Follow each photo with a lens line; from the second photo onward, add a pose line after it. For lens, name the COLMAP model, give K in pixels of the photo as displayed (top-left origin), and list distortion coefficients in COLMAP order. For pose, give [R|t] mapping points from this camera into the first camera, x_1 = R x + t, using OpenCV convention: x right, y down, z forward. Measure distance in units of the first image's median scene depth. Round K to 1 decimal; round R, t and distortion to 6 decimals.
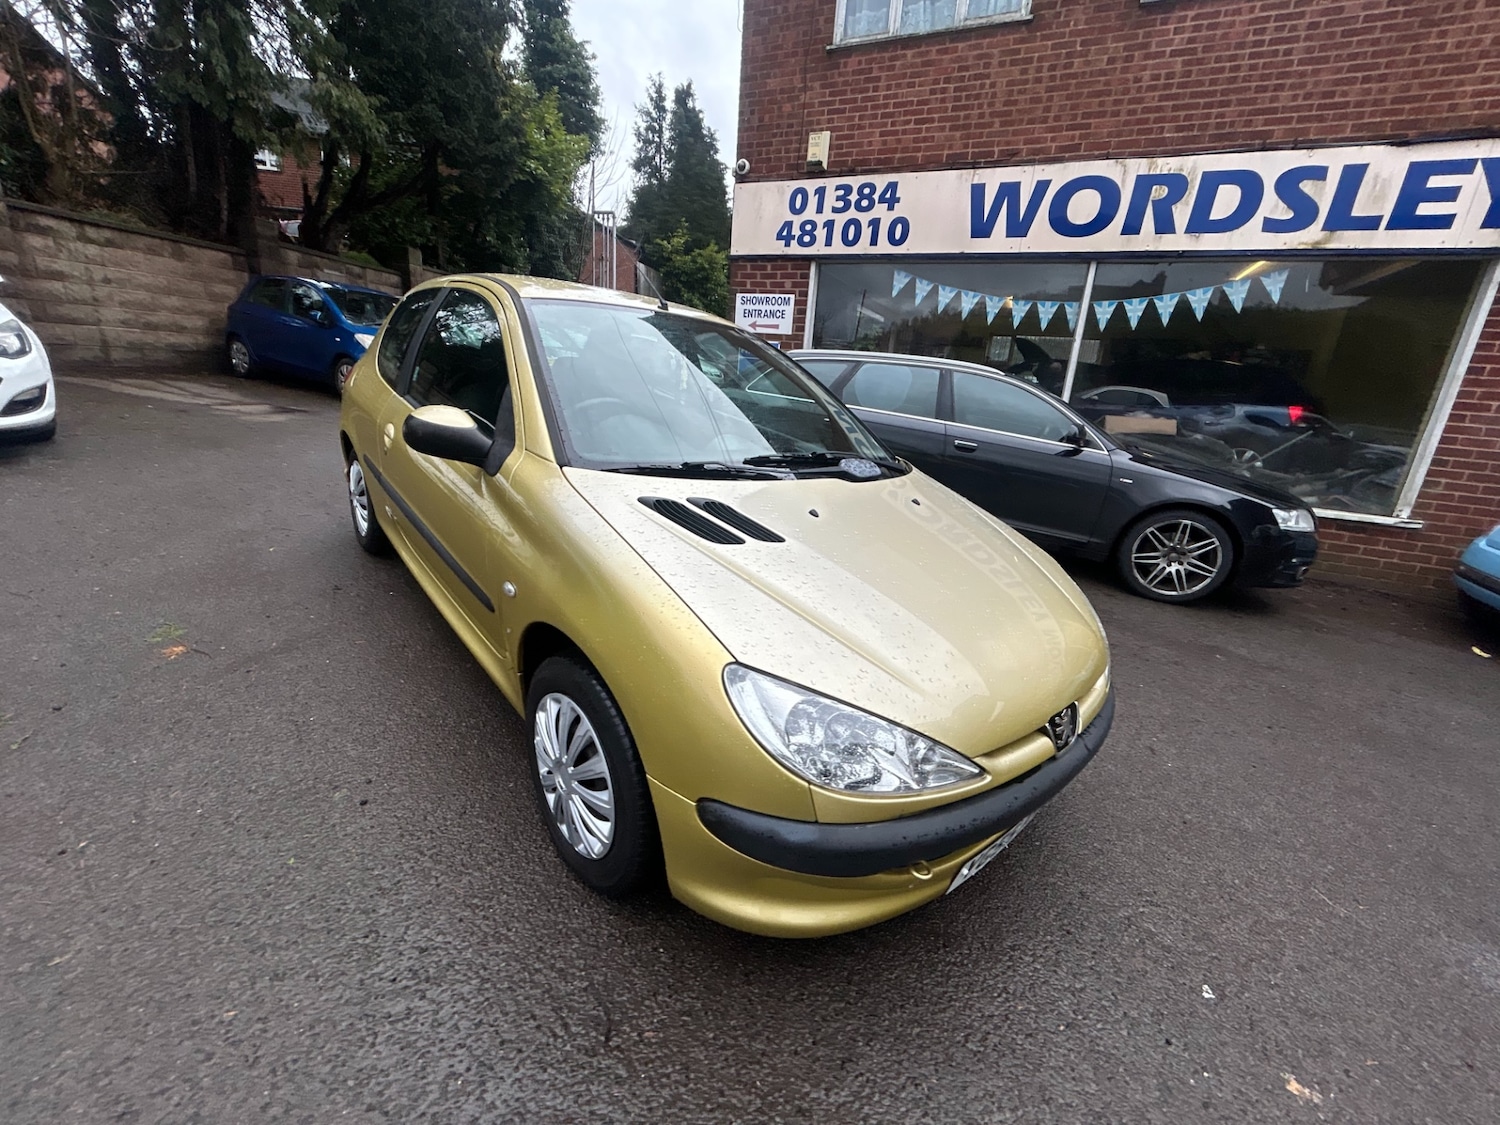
lens RADIAL K [[598.0, 0, 752.0], [0, 598.0, 562.9], [0, 0, 1]] dist [-0.003269, 0.000121]
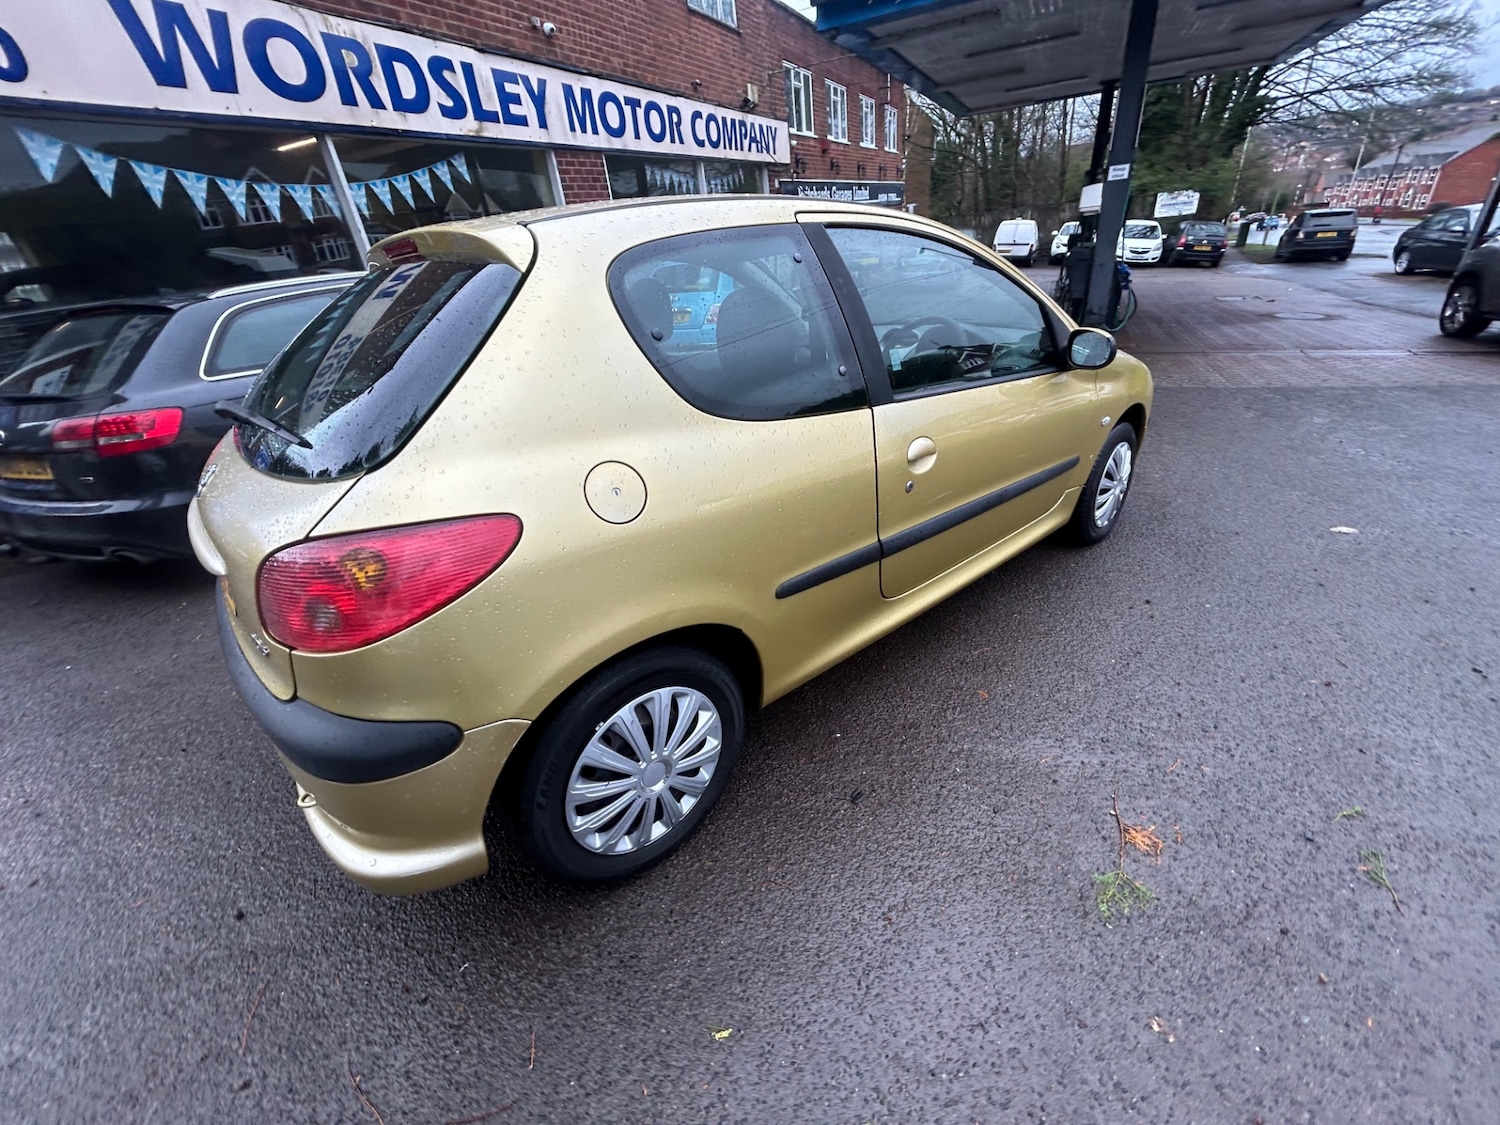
lens RADIAL K [[593.1, 0, 747.7], [0, 593.1, 561.9], [0, 0, 1]] dist [0.003405, 0.000099]
pose [[-0.012959, -0.551837, 0.833851, -0.472115], [0.397478, 0.762361, 0.510703, -0.205044], [-0.917520, 0.338056, 0.209463, 0.414279]]
